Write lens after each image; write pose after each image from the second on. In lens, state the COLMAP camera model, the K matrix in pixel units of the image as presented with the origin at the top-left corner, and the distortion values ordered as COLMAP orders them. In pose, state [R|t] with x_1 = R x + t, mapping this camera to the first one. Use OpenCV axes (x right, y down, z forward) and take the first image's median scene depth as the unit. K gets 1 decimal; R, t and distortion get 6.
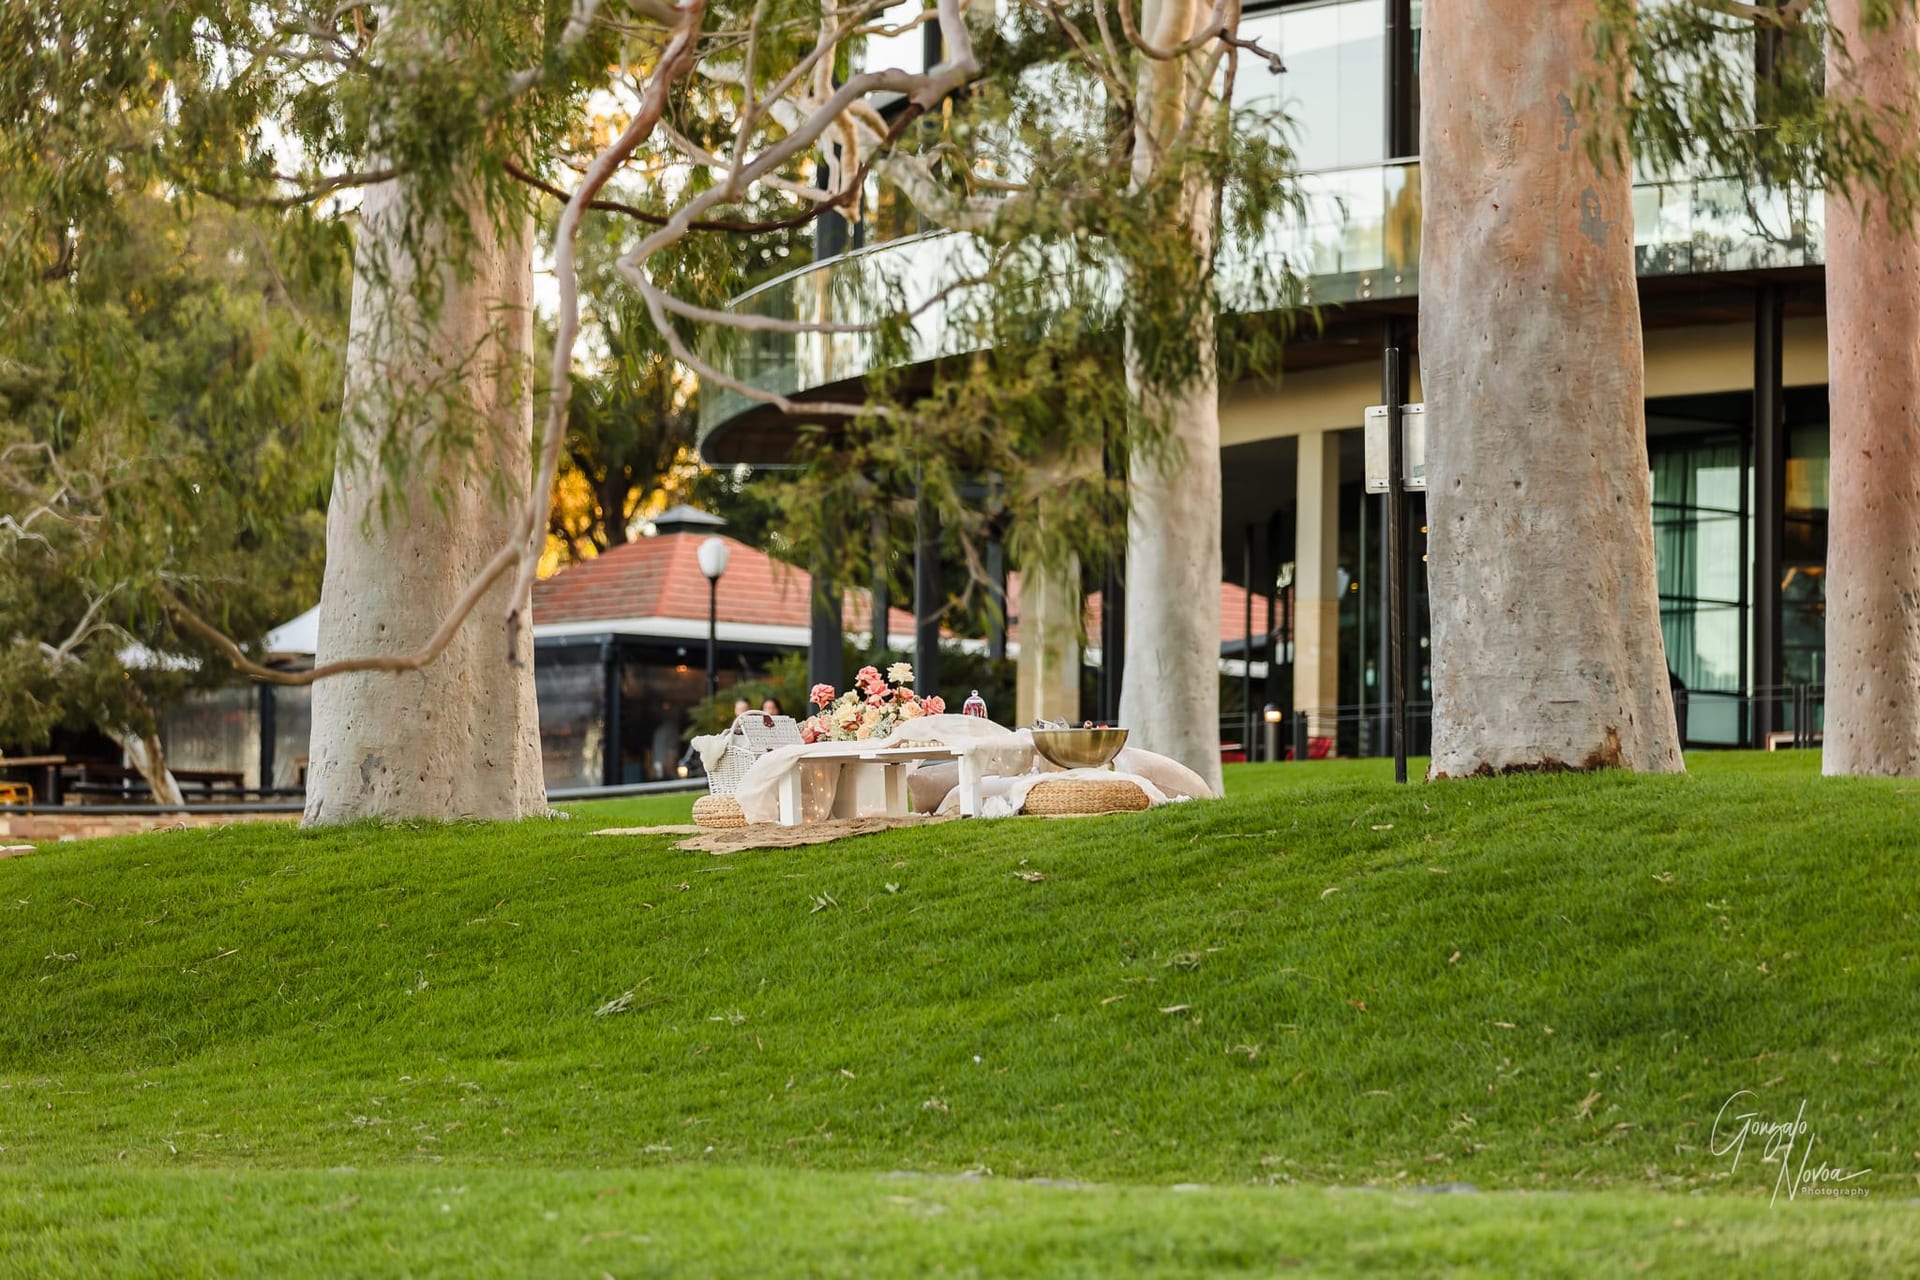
lens RADIAL K [[6231.6, 0, 960.0], [0, 6231.6, 640.0], [0, 0, 1]] dist [-0.185611, -0.917813]
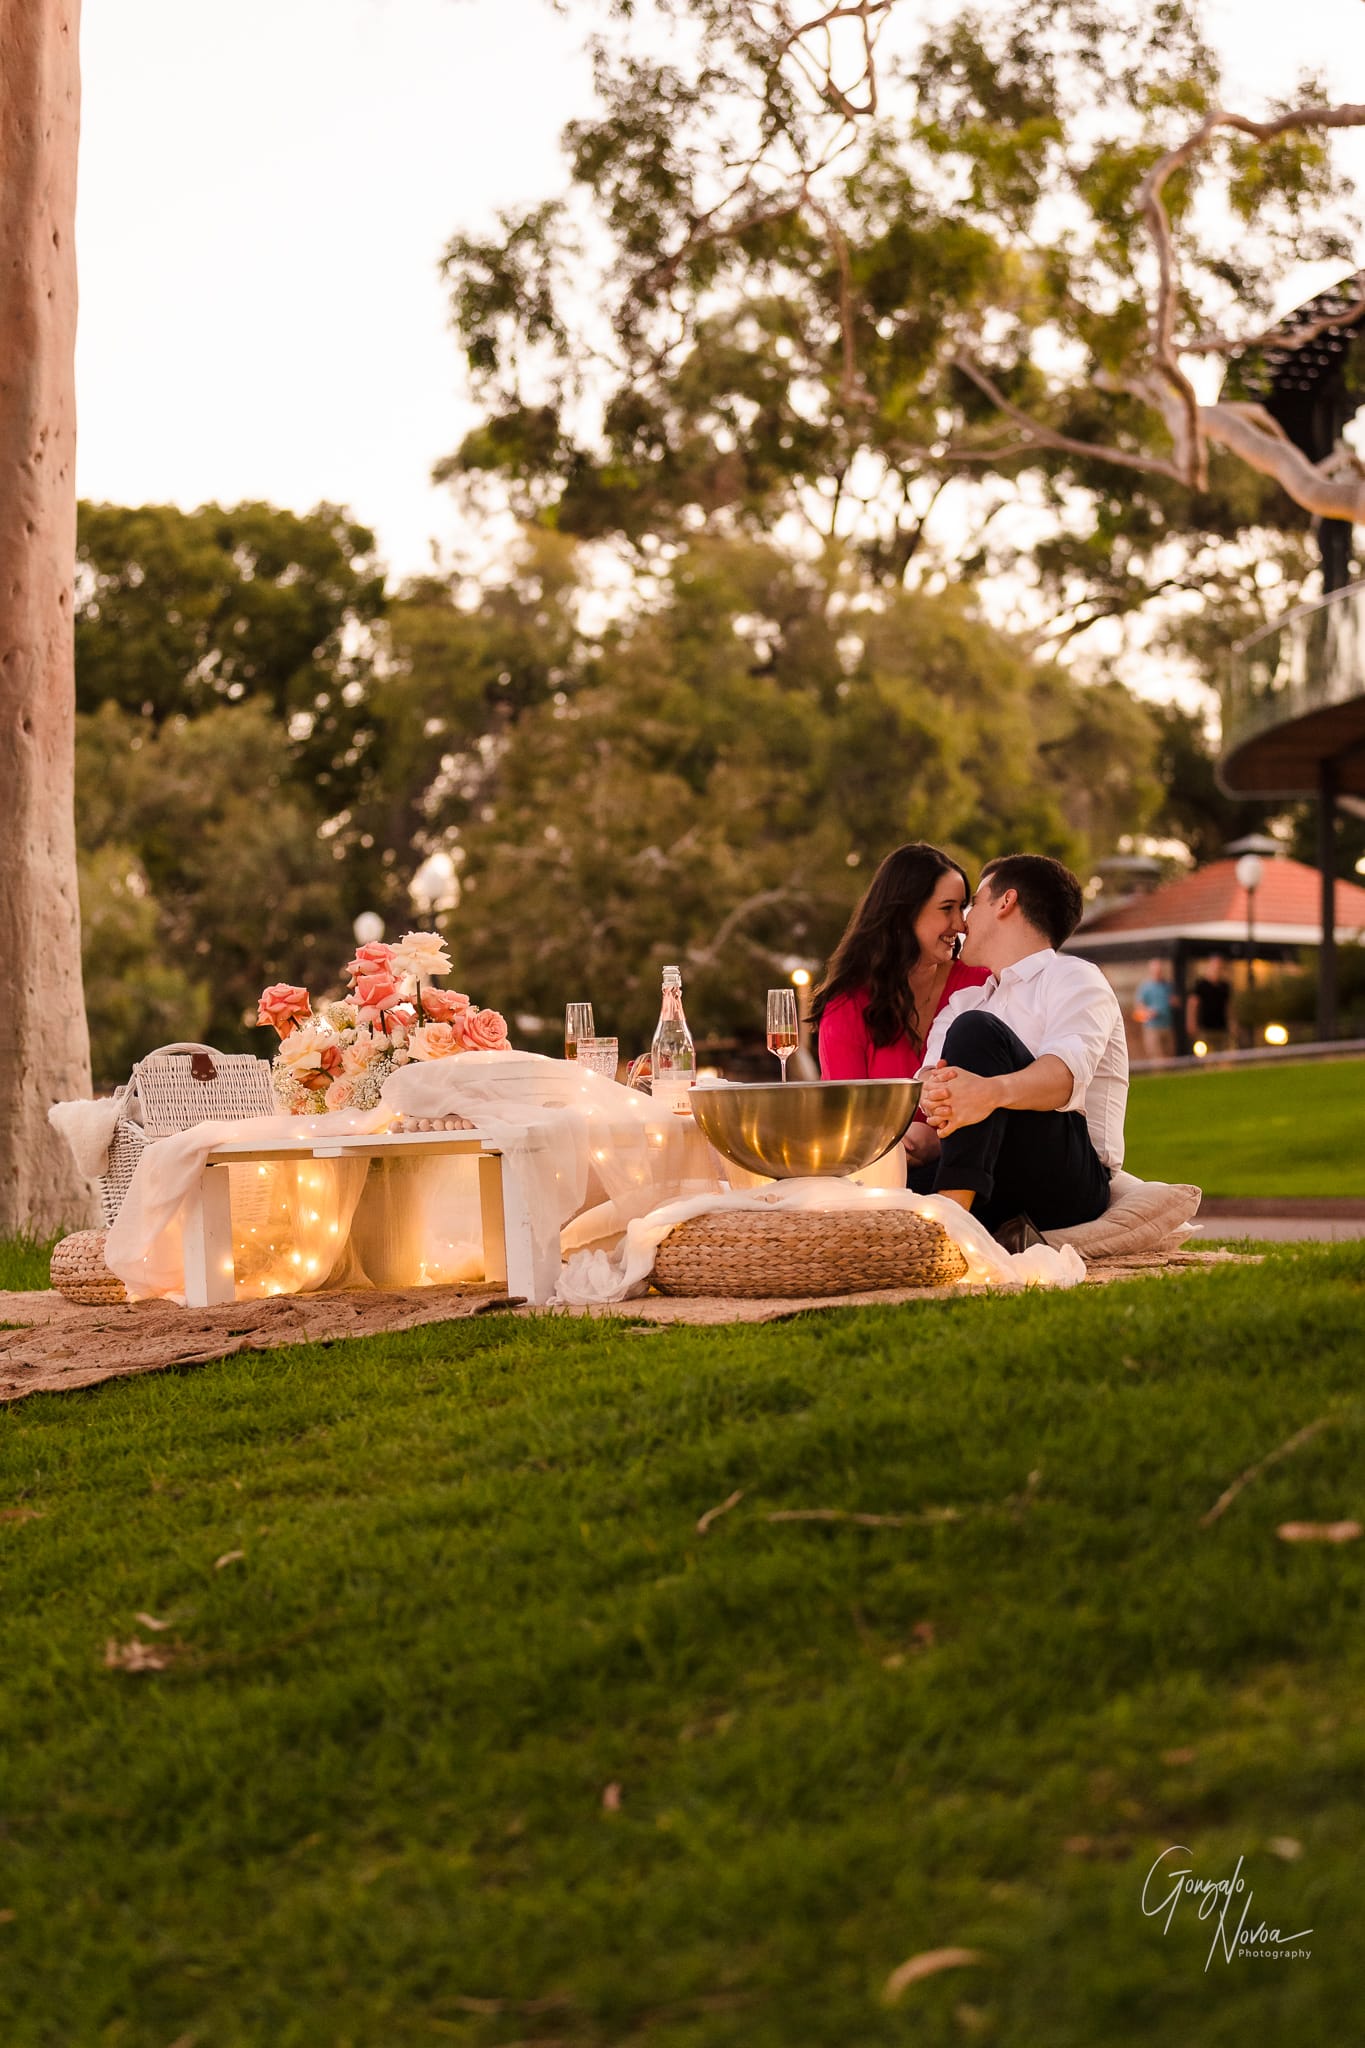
lens RADIAL K [[4452.9, 0, 682.5], [0, 4452.9, 1024.0], [0, 0, 1]] dist [-0.019063, -0.028403]
pose [[0.982942, -0.015995, -0.183217, 0.071287], [0.019157, 0.999696, 0.015499, 0.006203], [0.182914, -0.018744, 0.982950, 0.772383]]
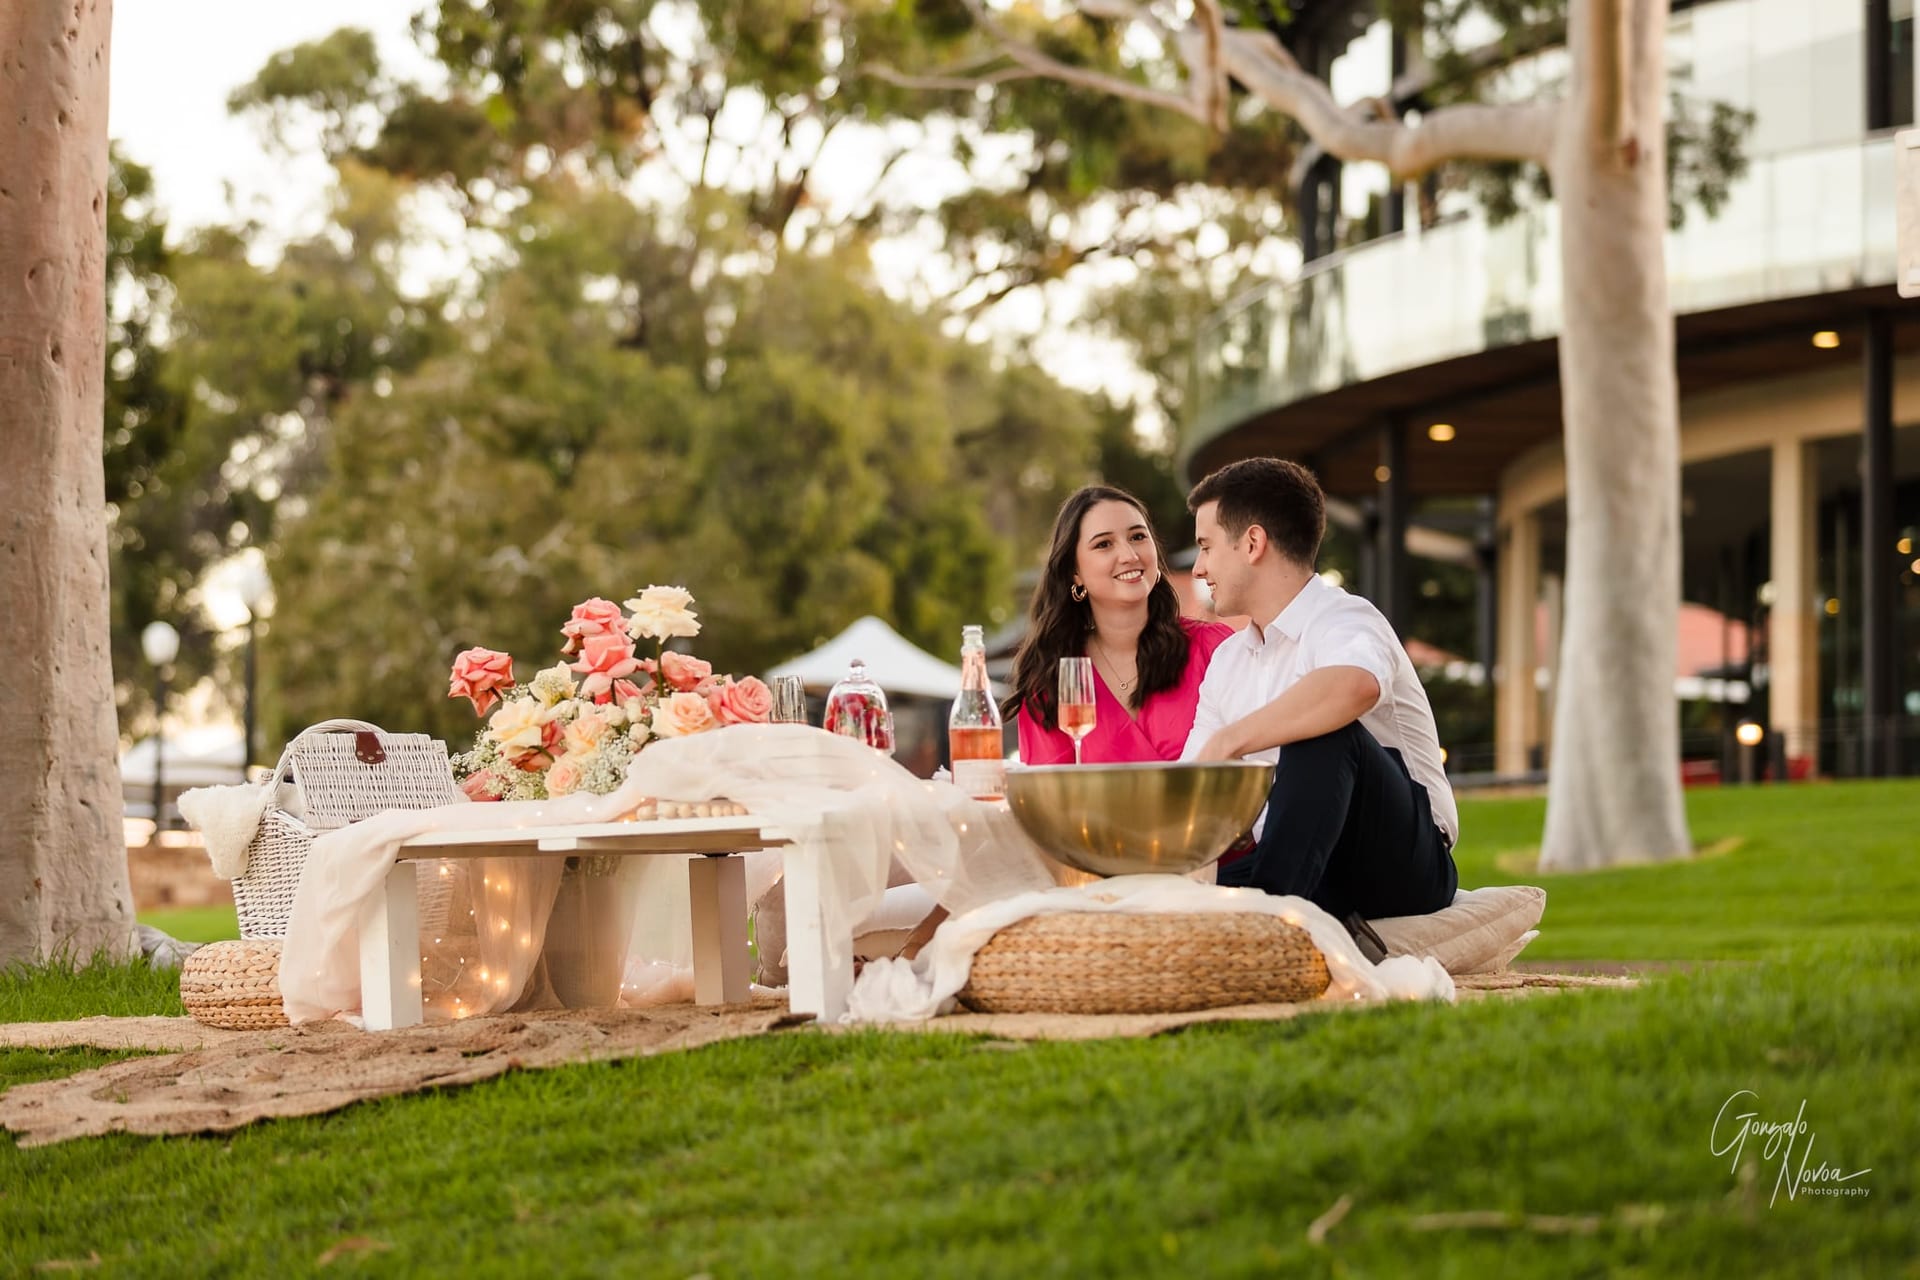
lens RADIAL K [[5280.6, 0, 960.0], [0, 5280.6, 640.0], [0, 0, 1]] dist [-0.019461, 0.070866]
pose [[0.995055, -0.008965, -0.098923, 0.042369], [0.008303, 0.999940, -0.007107, 0.010155], [0.098980, 0.006251, 0.995070, 0.765150]]
